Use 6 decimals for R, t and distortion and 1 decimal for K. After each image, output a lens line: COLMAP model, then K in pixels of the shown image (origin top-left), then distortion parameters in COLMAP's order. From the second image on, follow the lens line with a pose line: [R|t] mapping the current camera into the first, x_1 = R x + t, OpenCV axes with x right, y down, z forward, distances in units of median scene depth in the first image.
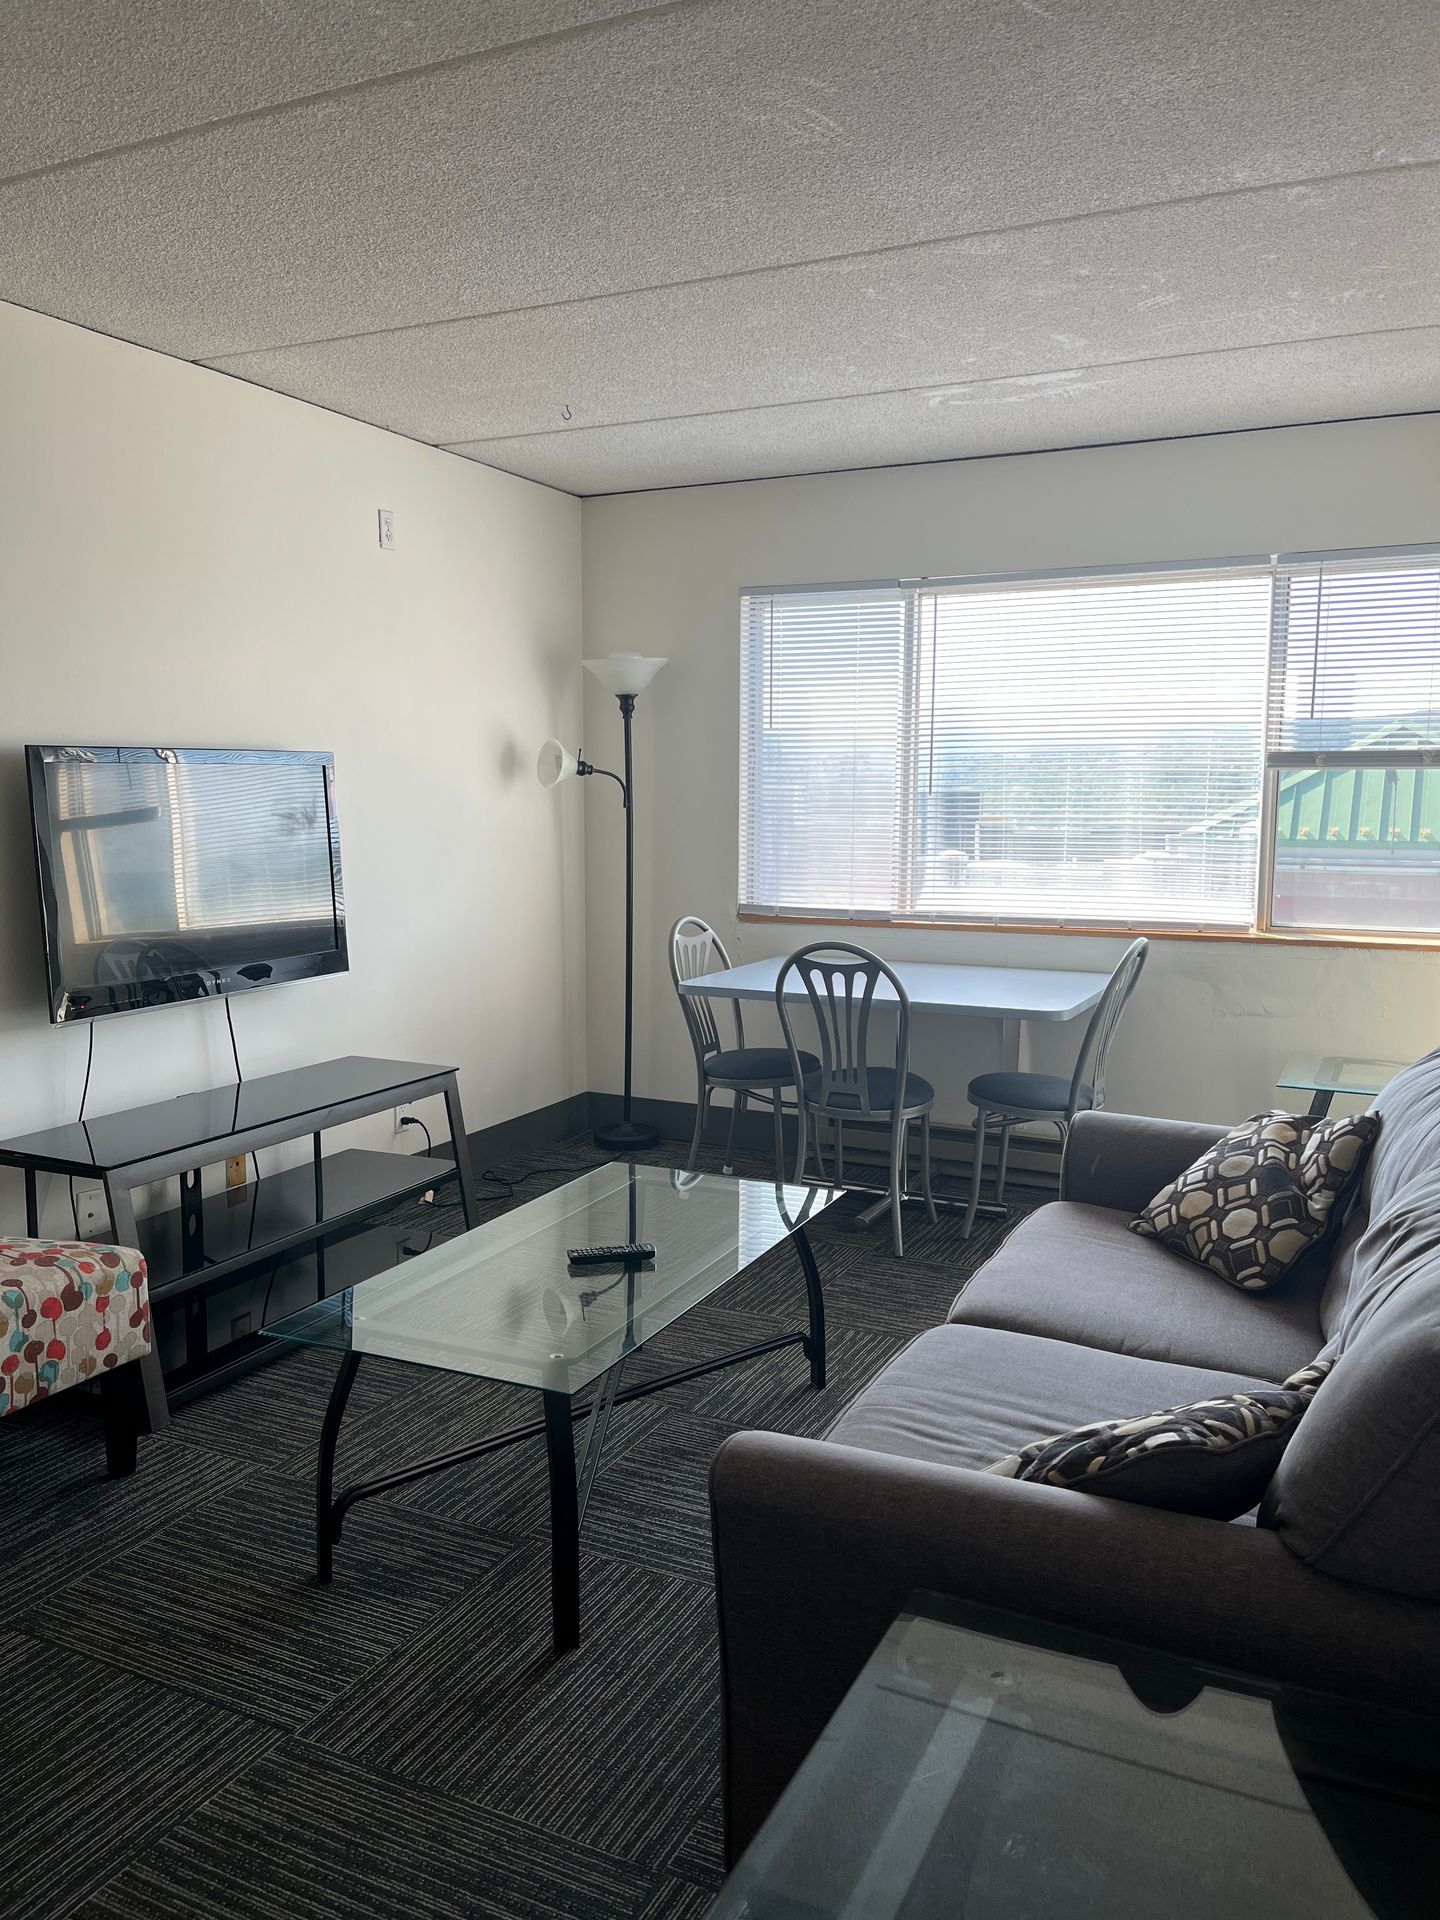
lens RADIAL K [[1447.0, 0, 720.0], [0, 1447.0, 960.0], [0, 0, 1]] dist [0.055884, -0.073805]
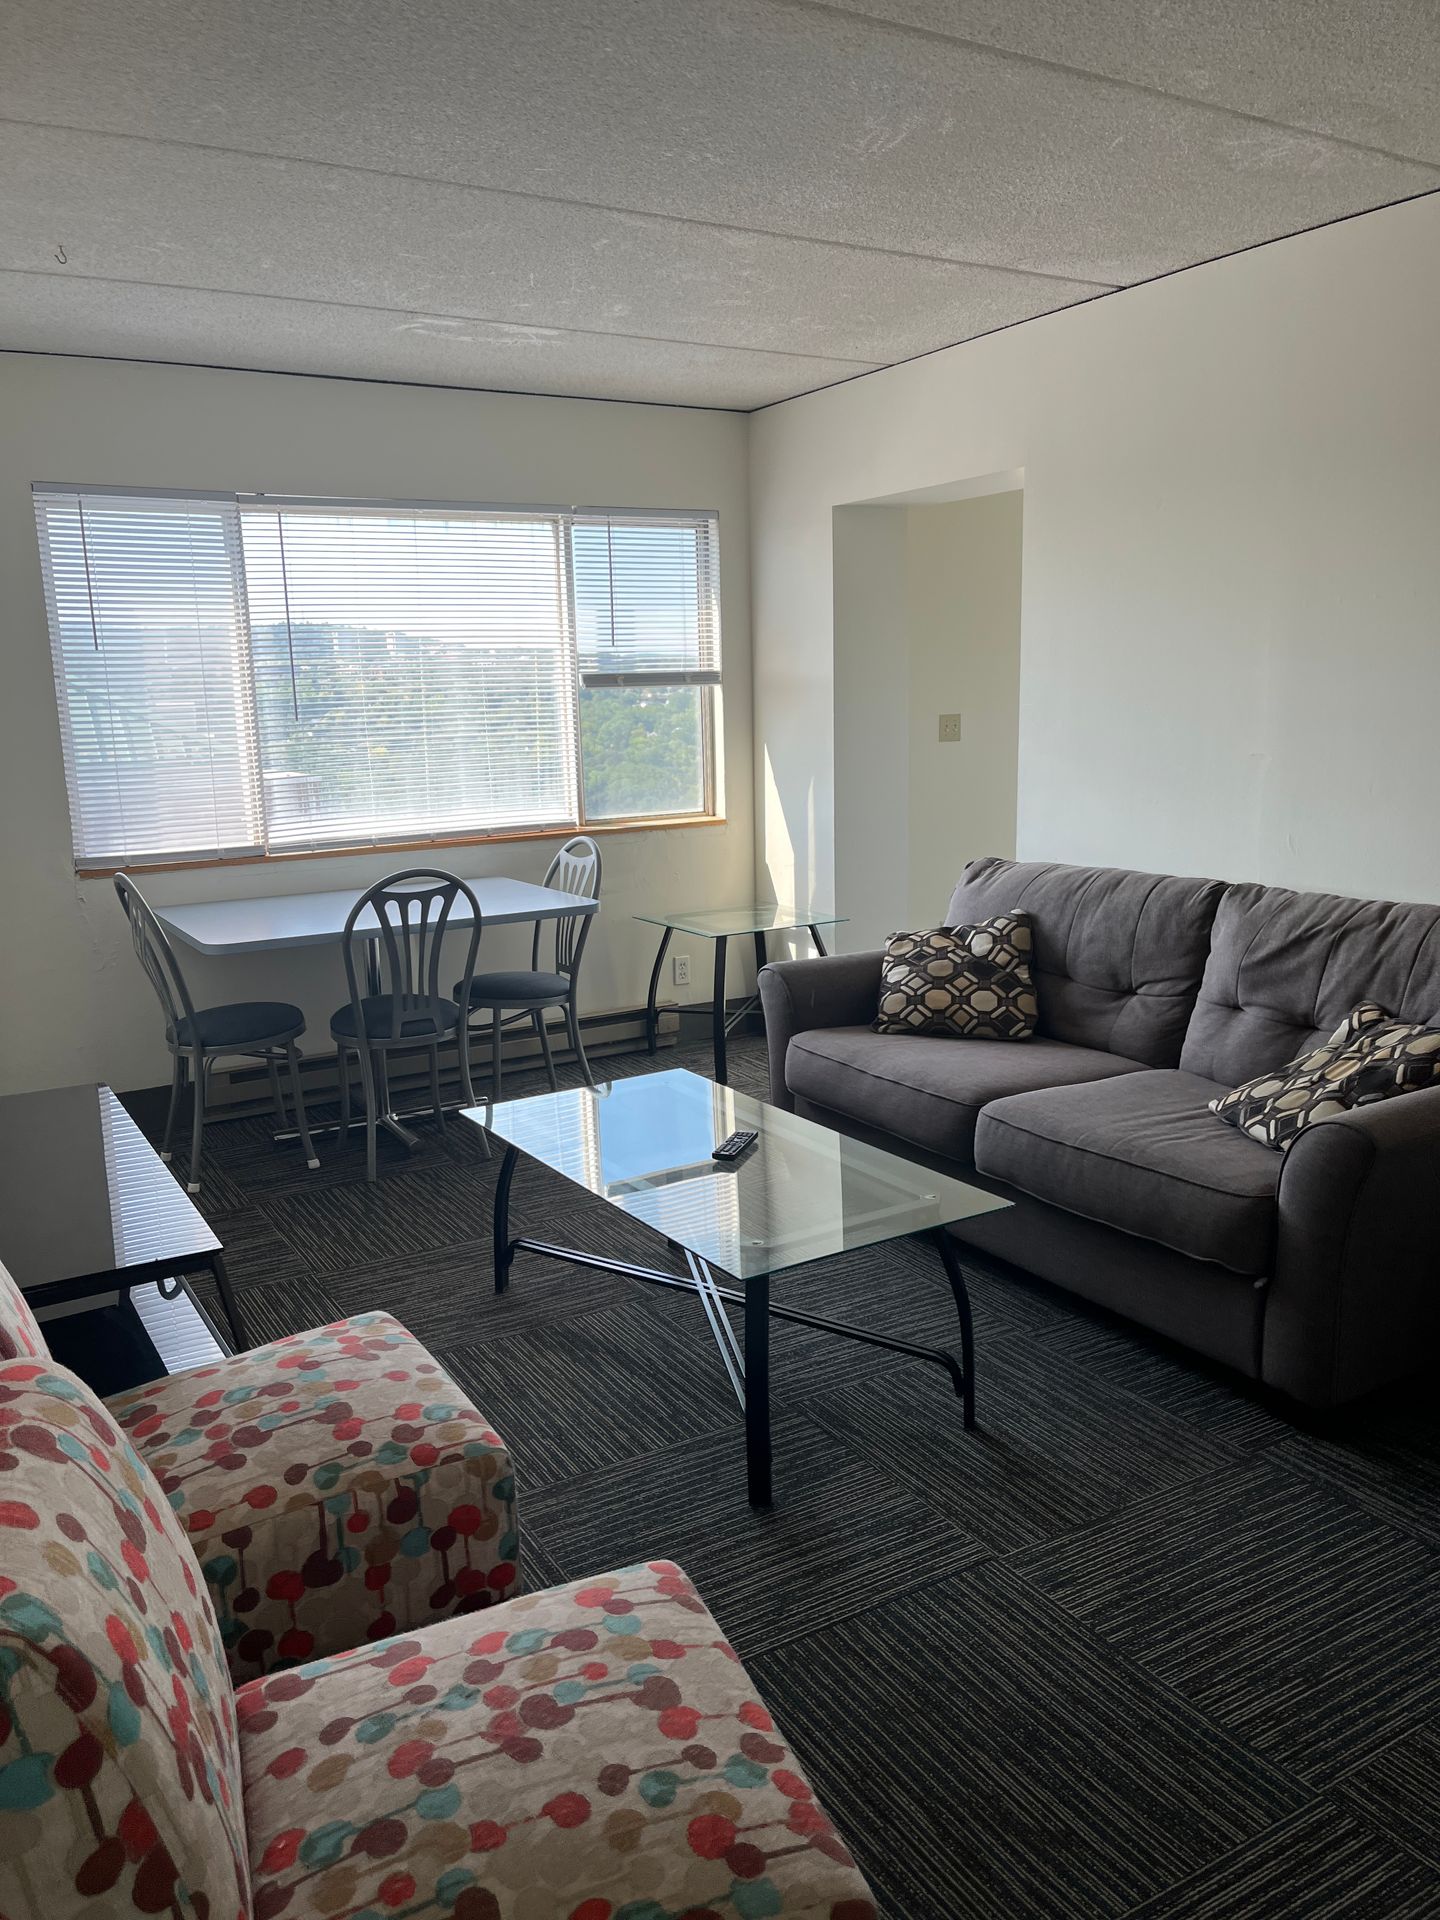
lens RADIAL K [[1447.0, 0, 720.0], [0, 1447.0, 960.0], [0, 0, 1]] dist [0.055884, -0.073805]
pose [[0.557241, -0.172298, 0.812278, -0.622820], [0.131022, 0.984225, 0.118887, -0.042171], [-0.819948, 0.040178, 0.571026, 0.259104]]
